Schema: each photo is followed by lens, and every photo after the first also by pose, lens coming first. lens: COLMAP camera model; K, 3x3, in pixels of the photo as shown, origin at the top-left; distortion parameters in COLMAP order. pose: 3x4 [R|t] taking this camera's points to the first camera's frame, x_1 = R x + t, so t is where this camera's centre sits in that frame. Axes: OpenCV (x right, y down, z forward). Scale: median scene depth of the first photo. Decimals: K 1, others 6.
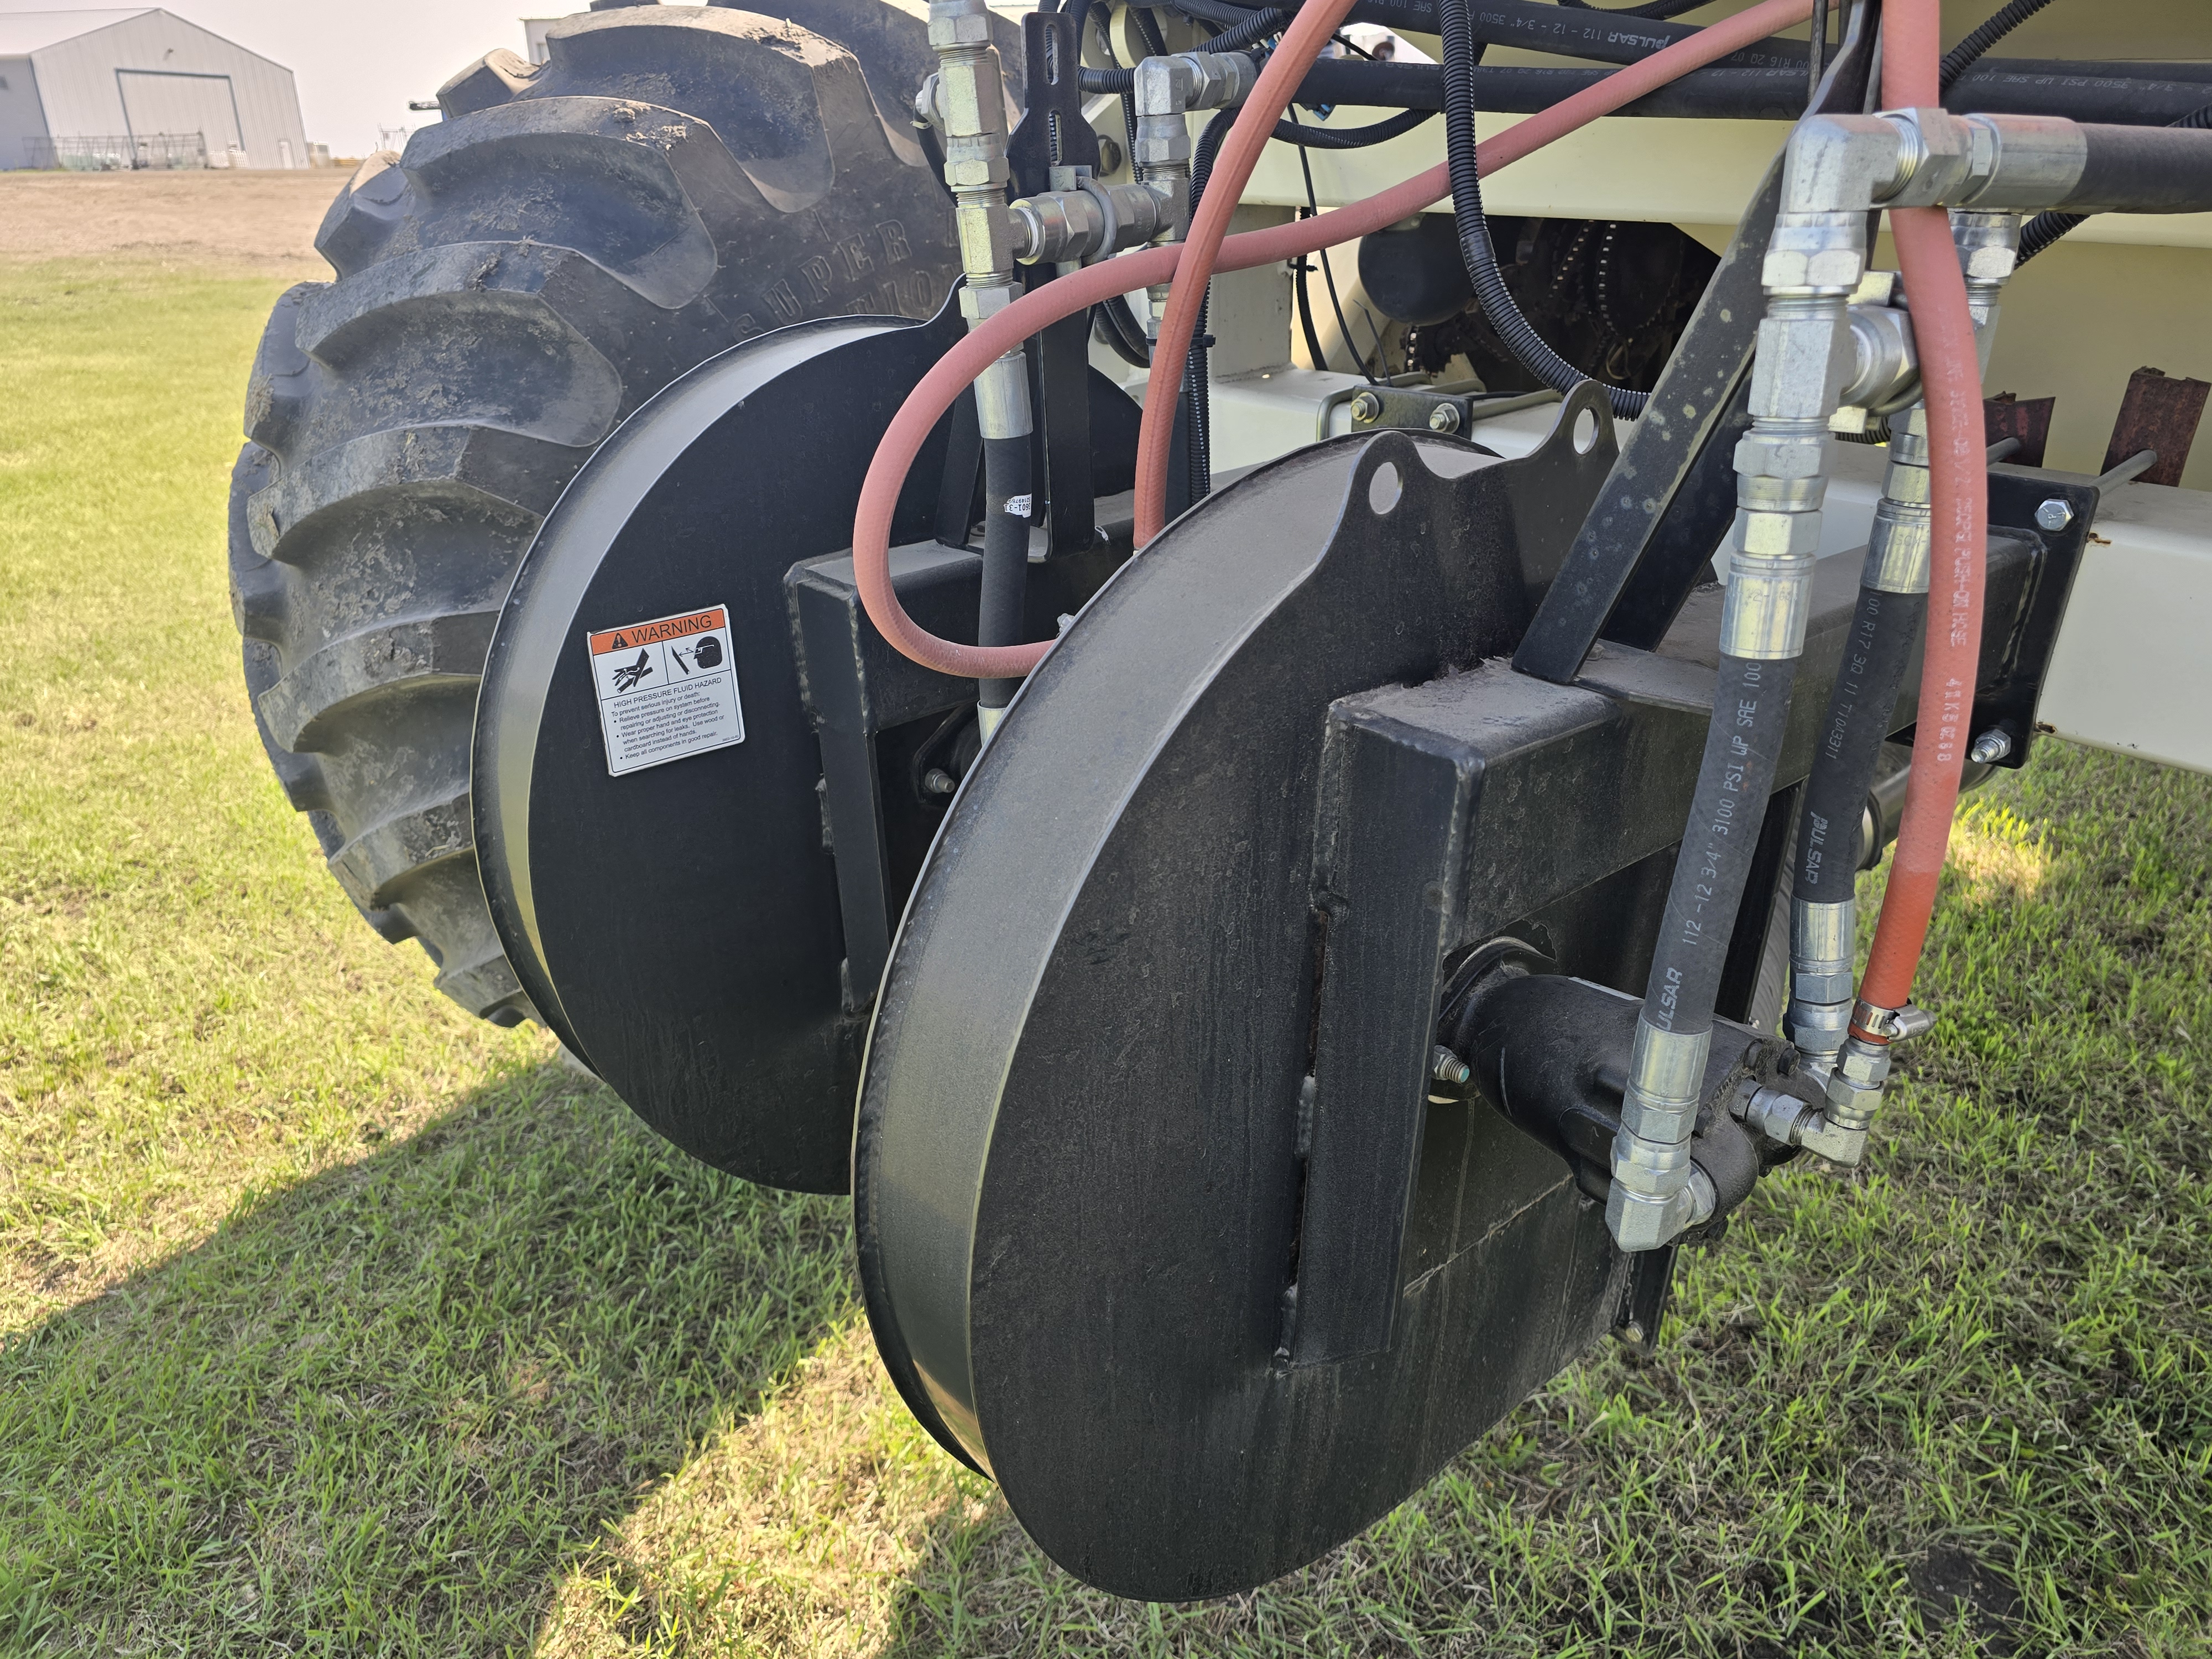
lens RADIAL K [[1459.0, 0, 1107.9], [0, 1459.0, 827.6], [0, 0, 1]] dist [0.009660, 0.000680]
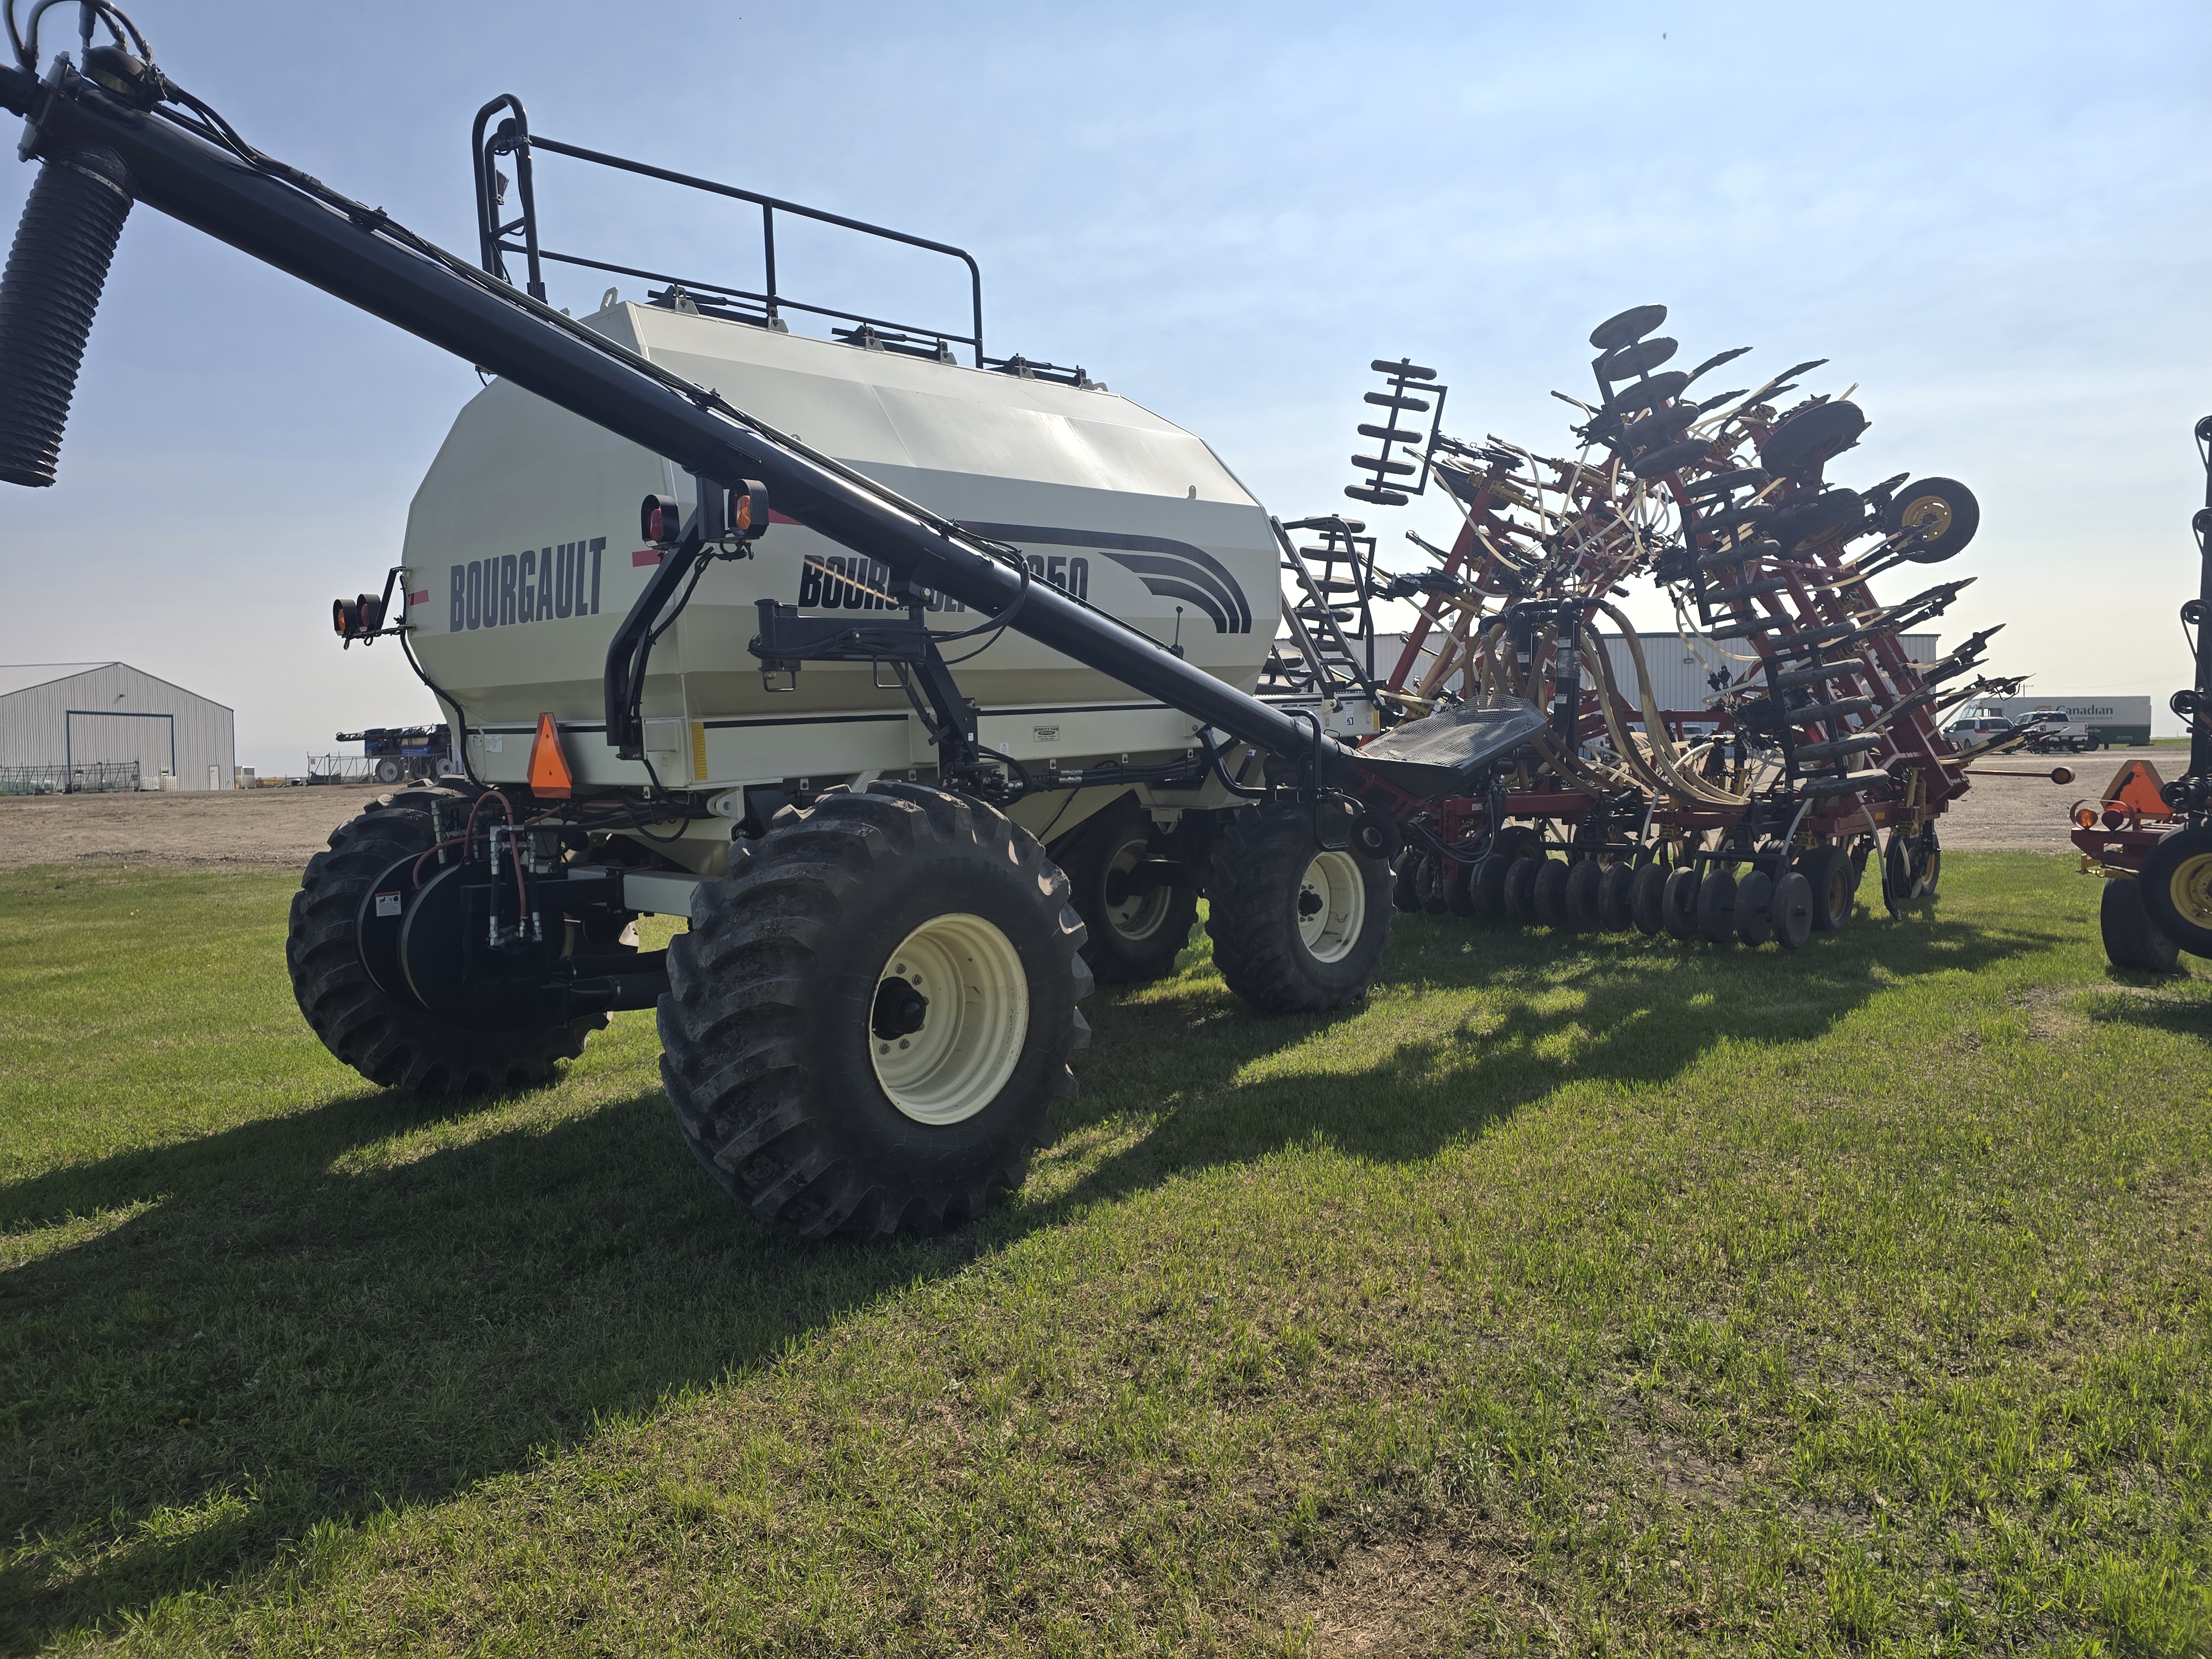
lens RADIAL K [[1459.0, 0, 1104.7], [0, 1459.0, 833.7], [0, 0, 1]] dist [0.009660, 0.000680]
pose [[0.996871, -0.016173, 0.077375, 0.085978], [0.043930, 0.927116, -0.372190, 0.078884], [-0.065716, 0.374424, 0.924926, -0.192968]]
